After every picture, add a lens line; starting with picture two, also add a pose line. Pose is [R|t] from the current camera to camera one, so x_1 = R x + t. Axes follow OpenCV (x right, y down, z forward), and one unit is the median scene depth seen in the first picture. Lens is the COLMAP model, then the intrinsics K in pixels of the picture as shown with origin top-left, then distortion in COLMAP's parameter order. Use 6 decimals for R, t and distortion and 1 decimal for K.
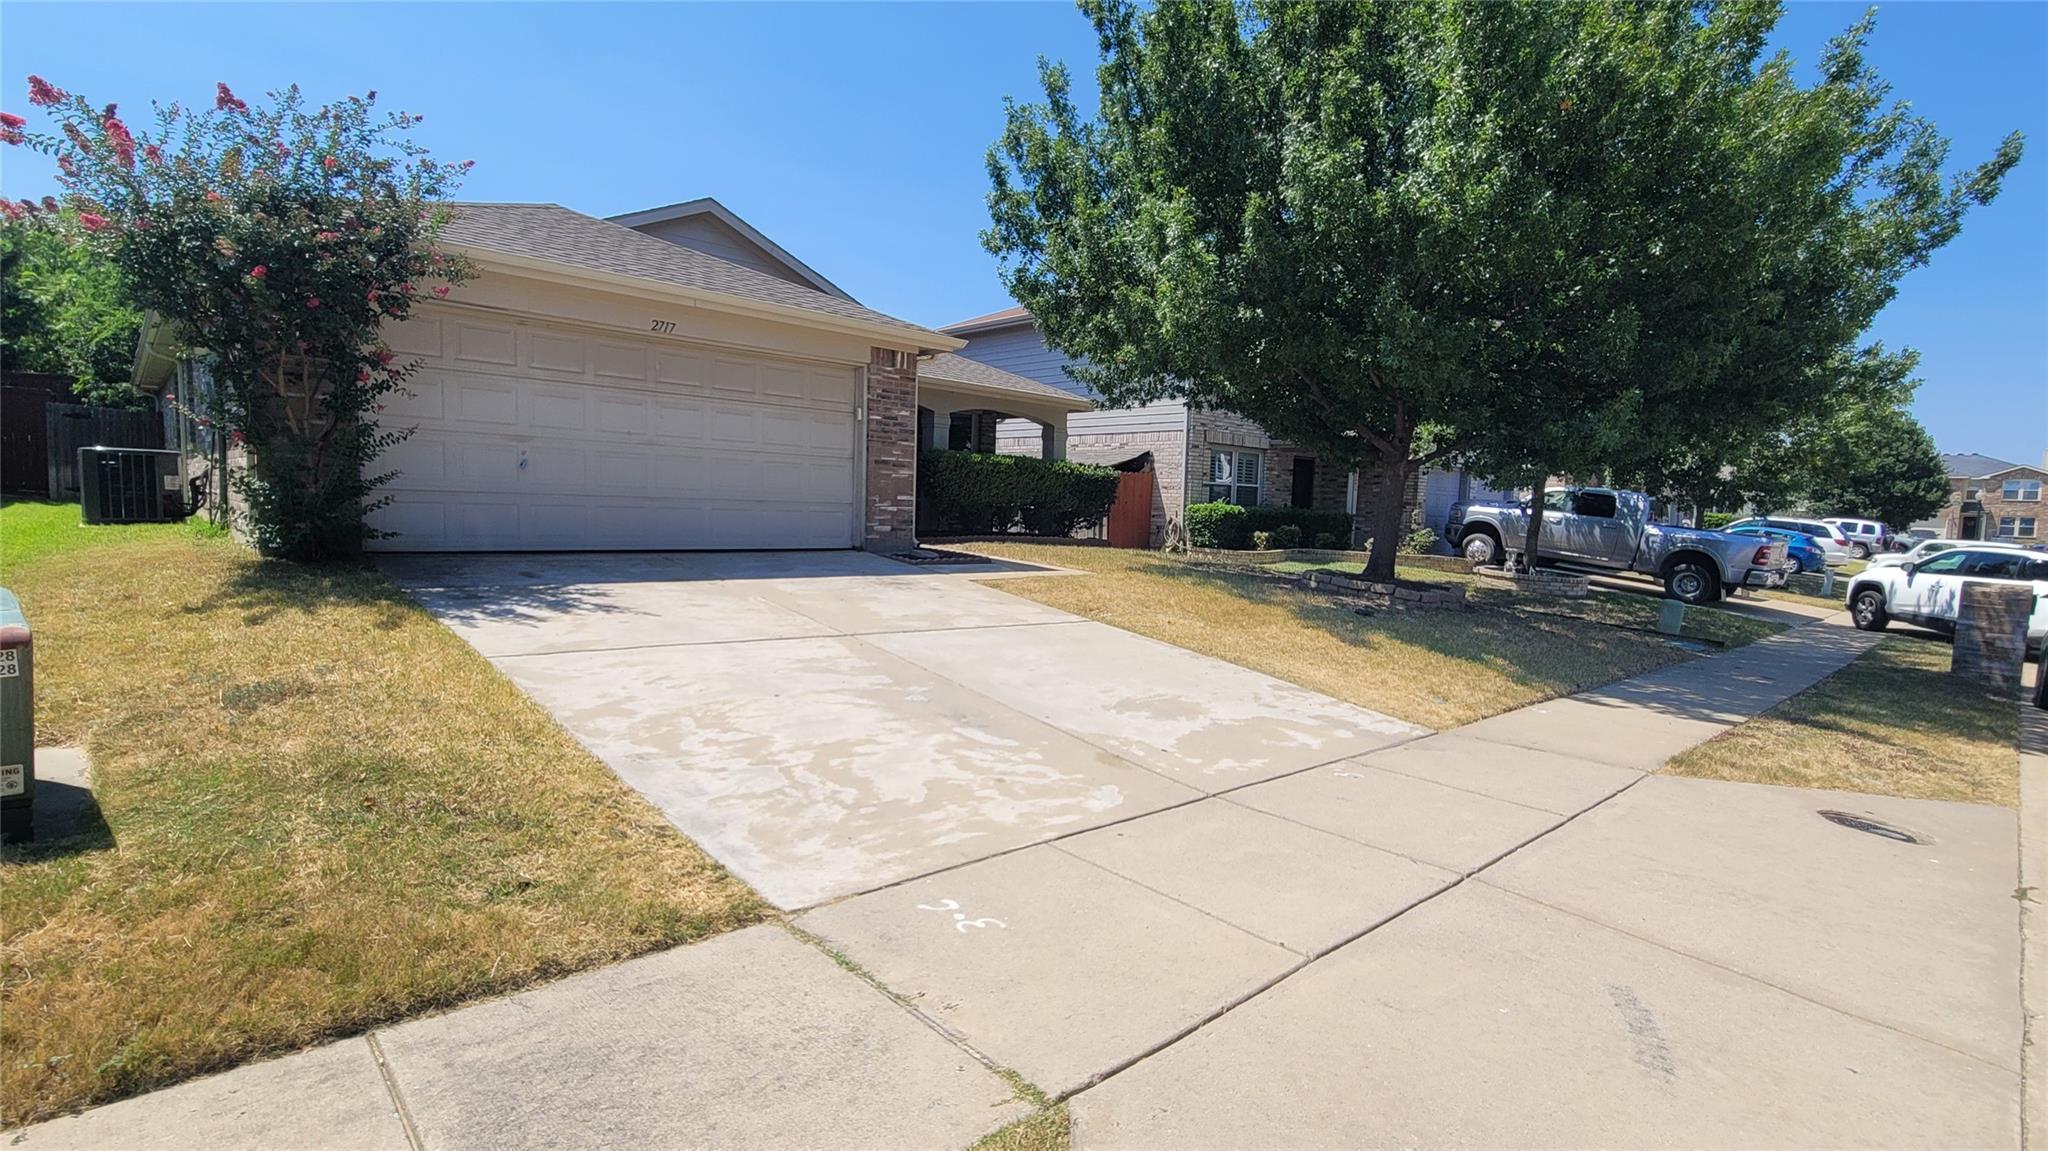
lens RADIAL K [[851.5, 0, 1038.6], [0, 851.5, 581.2], [0, 0, 1]] dist [-0.002400, -0.000286]
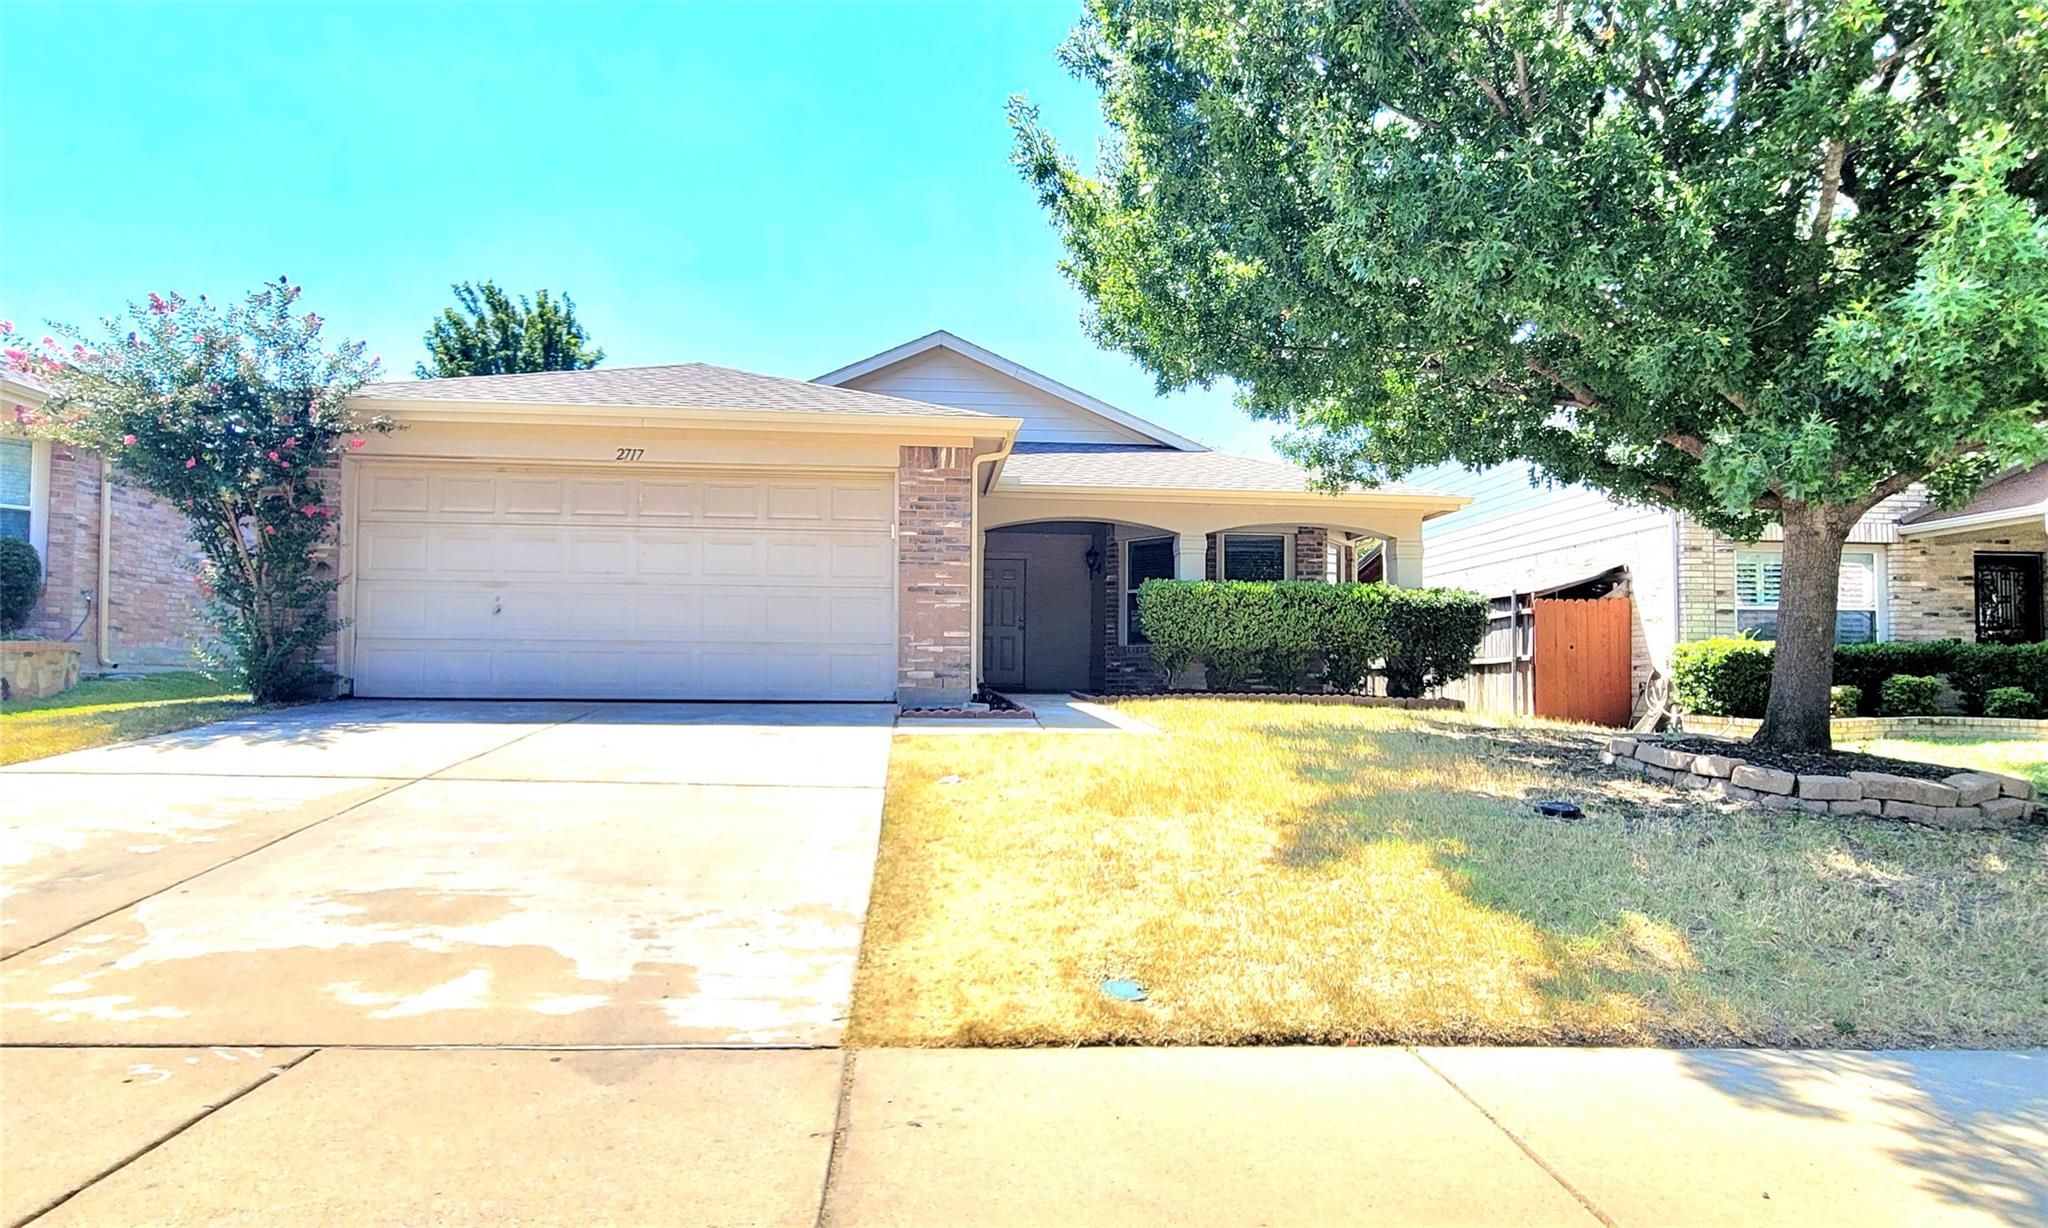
lens RADIAL K [[990.6, 0, 1024.0], [0, 990.6, 679.8], [0, 0, 1]] dist [0.002575, 0.000168]
pose [[0.809355, -0.030535, -0.586525, 0.425318], [-0.028372, 0.995449, -0.090976, 0.022461], [0.586634, 0.090273, 0.804805, 0.336542]]
